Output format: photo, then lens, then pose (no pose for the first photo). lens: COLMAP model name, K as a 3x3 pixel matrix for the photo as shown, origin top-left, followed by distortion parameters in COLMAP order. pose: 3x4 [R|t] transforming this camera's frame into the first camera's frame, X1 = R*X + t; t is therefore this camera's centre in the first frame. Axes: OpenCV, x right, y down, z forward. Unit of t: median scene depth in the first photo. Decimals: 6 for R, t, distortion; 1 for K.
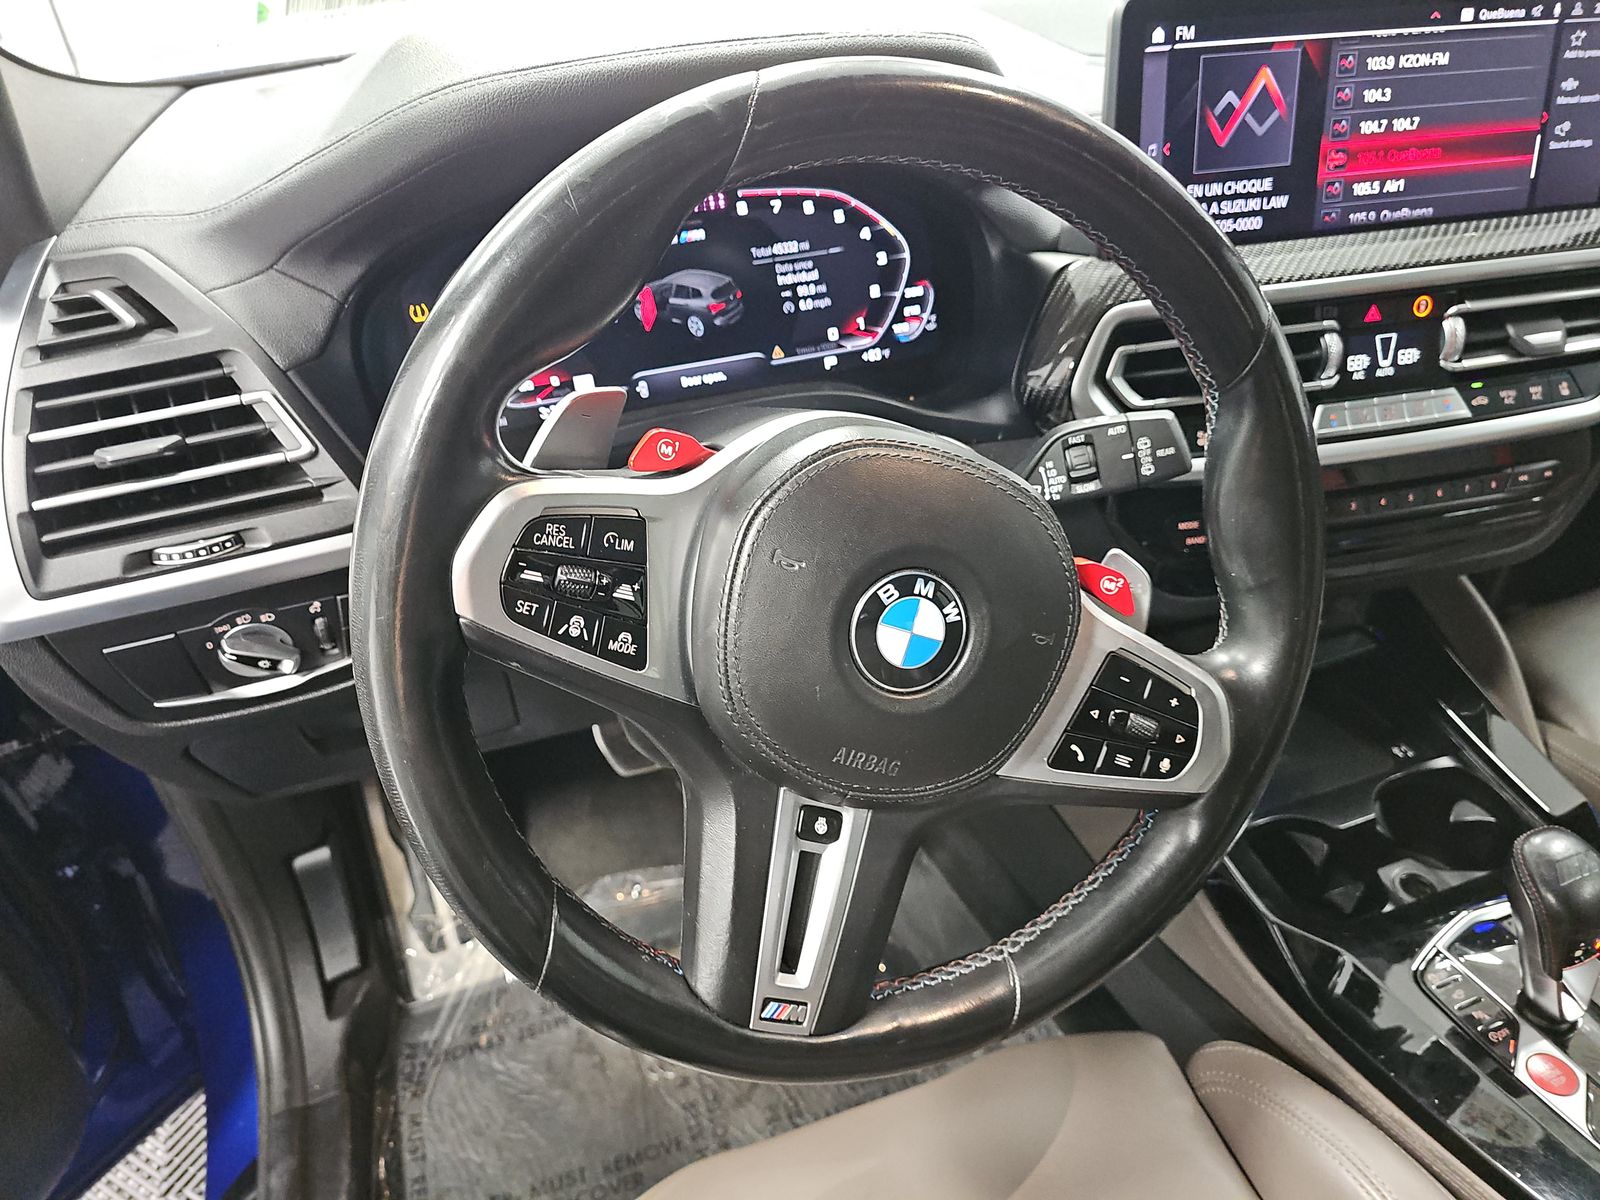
lens RADIAL K [[1096.3, 0, 787.8], [0, 1096.3, 612.9], [0, 0, 1]] dist [-0.000704, -0.031401]
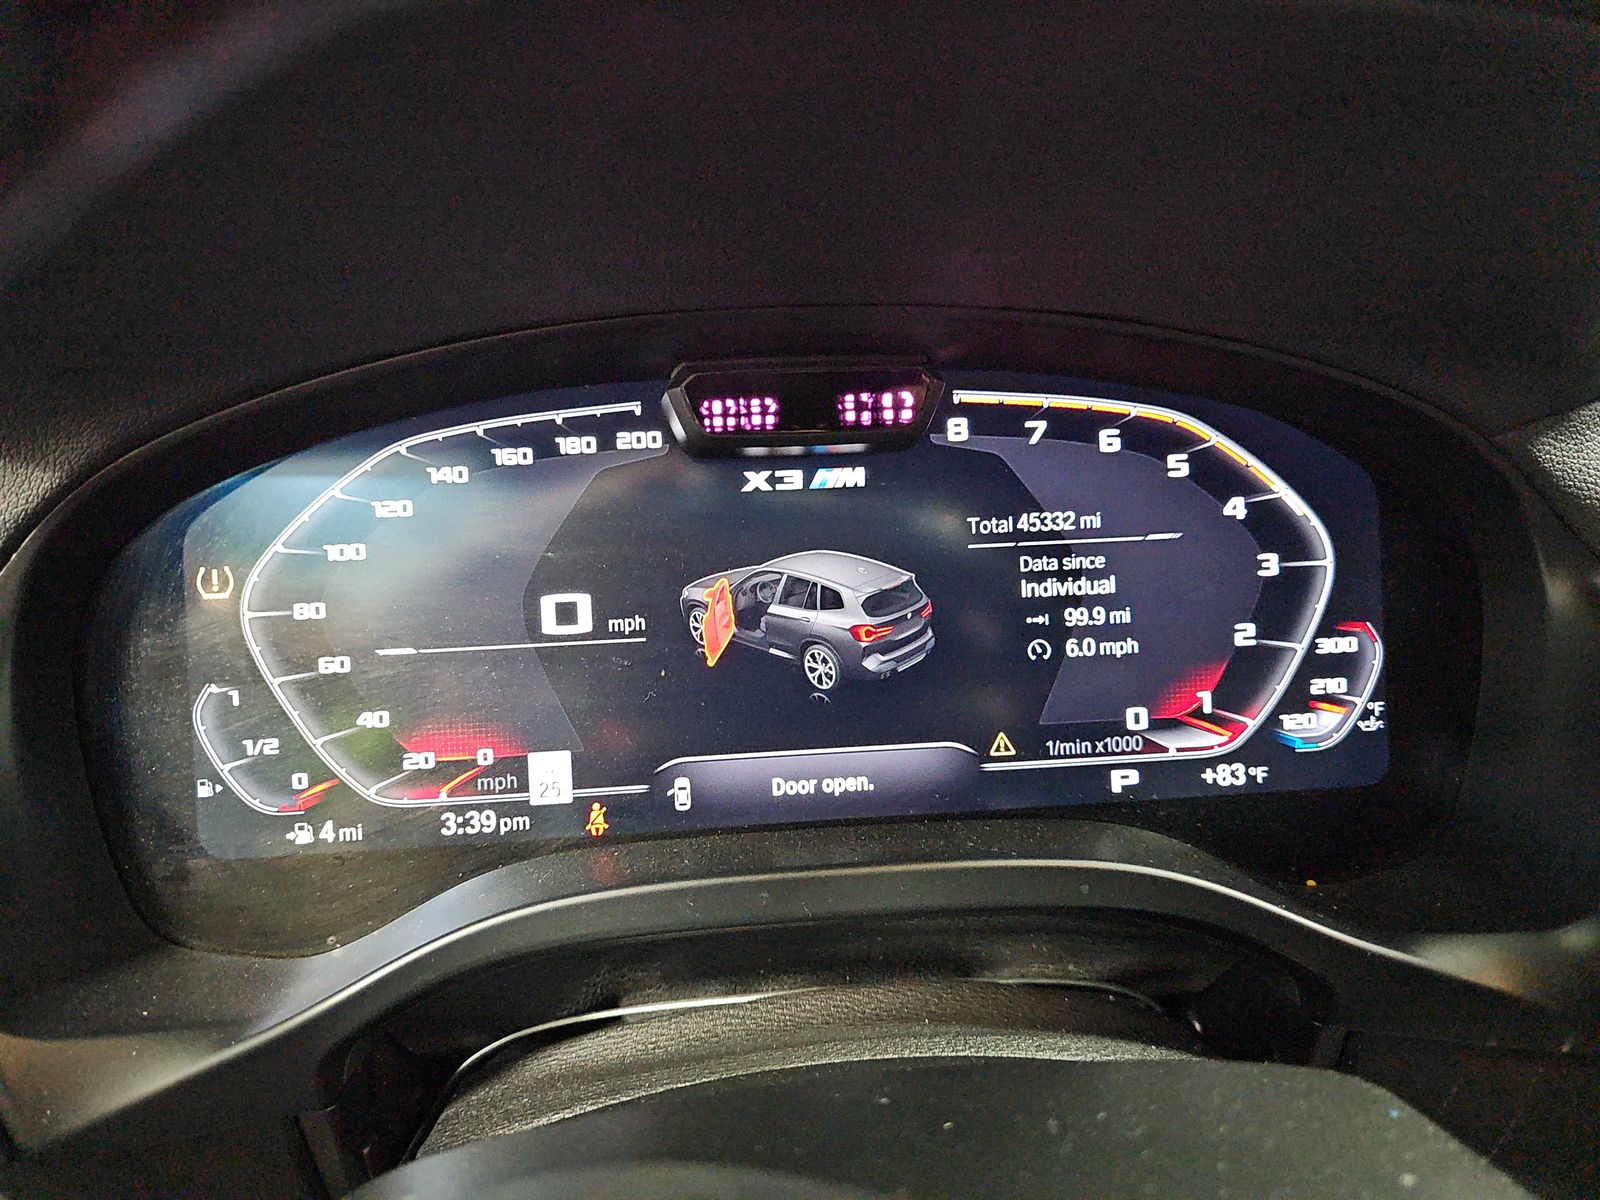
lens RADIAL K [[1034.9, 0, 804.1], [0, 1034.9, 600.7], [0, 0, 1]] dist [0.025144, -0.026373]
pose [[0.966328, 0.113314, -0.231021, 0.003562], [-0.163517, 0.963644, -0.211311, -0.196358], [0.198677, 0.241972, 0.949725, 0.586252]]
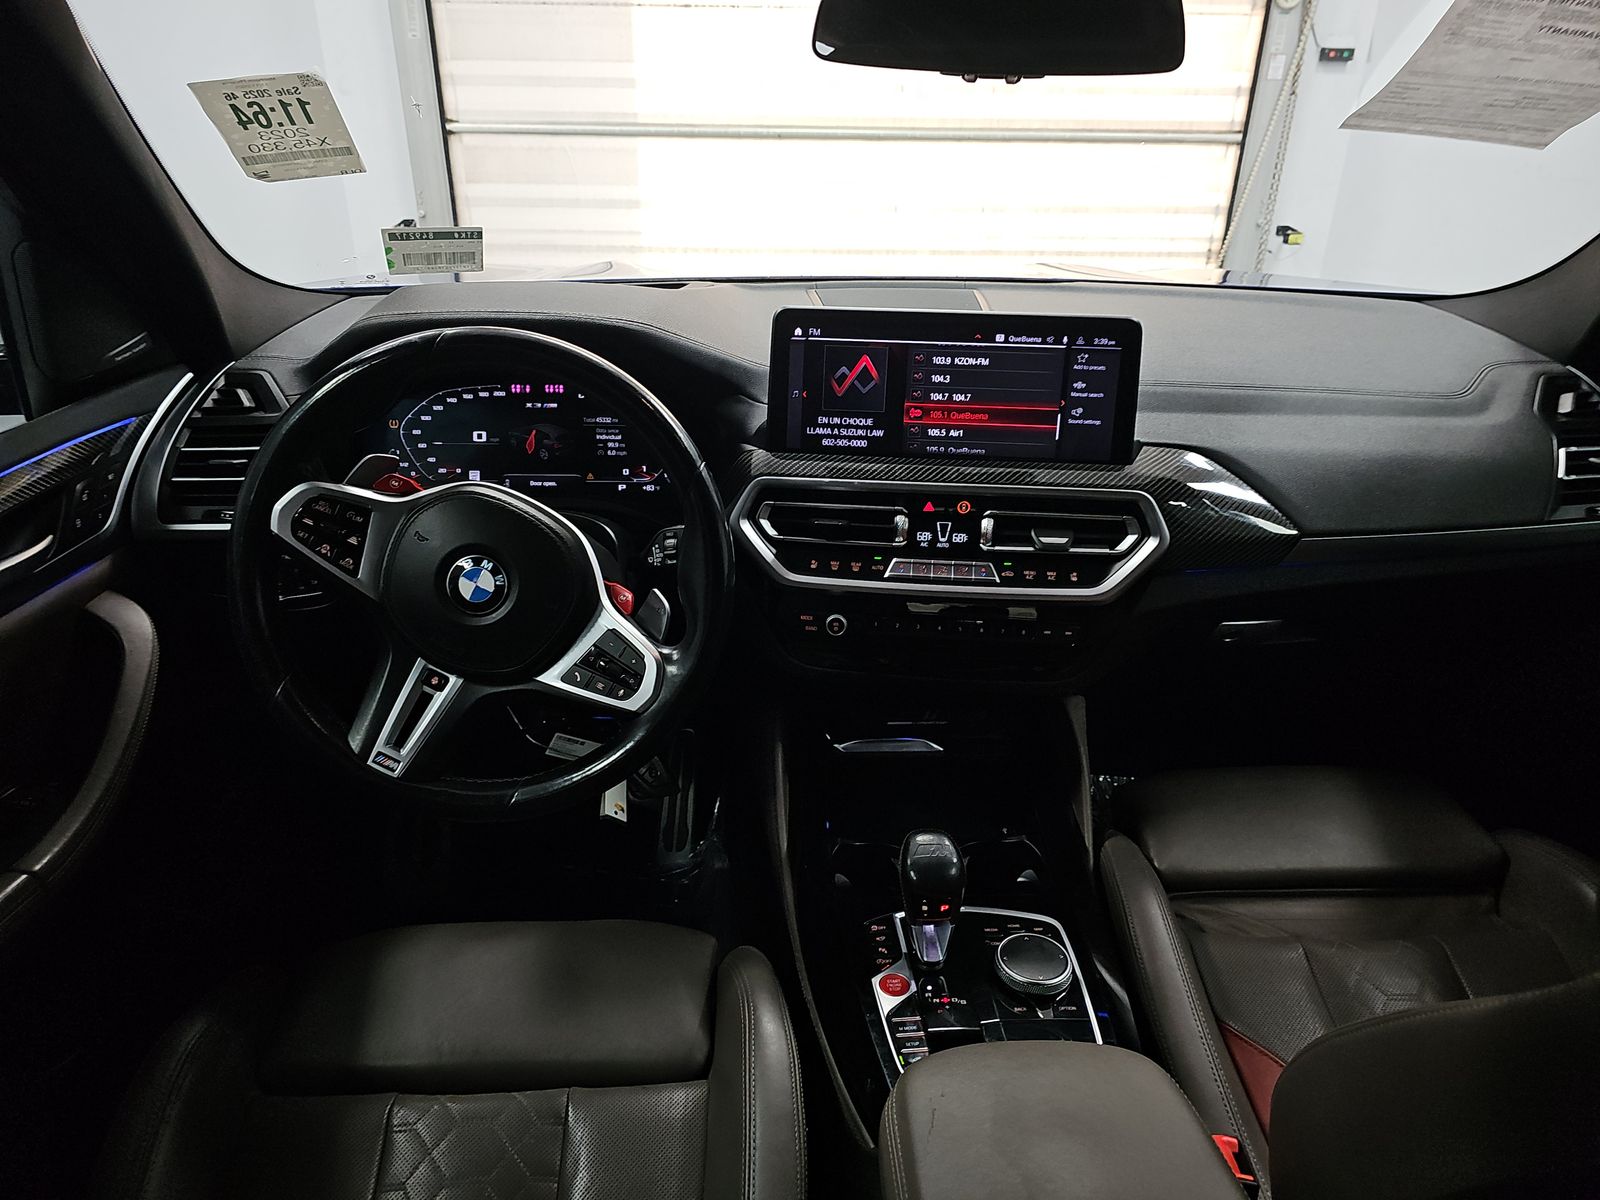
lens RADIAL K [[1034.9, 0, 796.6], [0, 1034.9, 616.2], [0, 0, 1]] dist [0.025144, -0.026373]
pose [[0.959458, 0.176889, -0.219435, 0.716740], [-0.210974, 0.966979, -0.142972, 0.144446], [0.186899, 0.183471, 0.965095, -0.490771]]
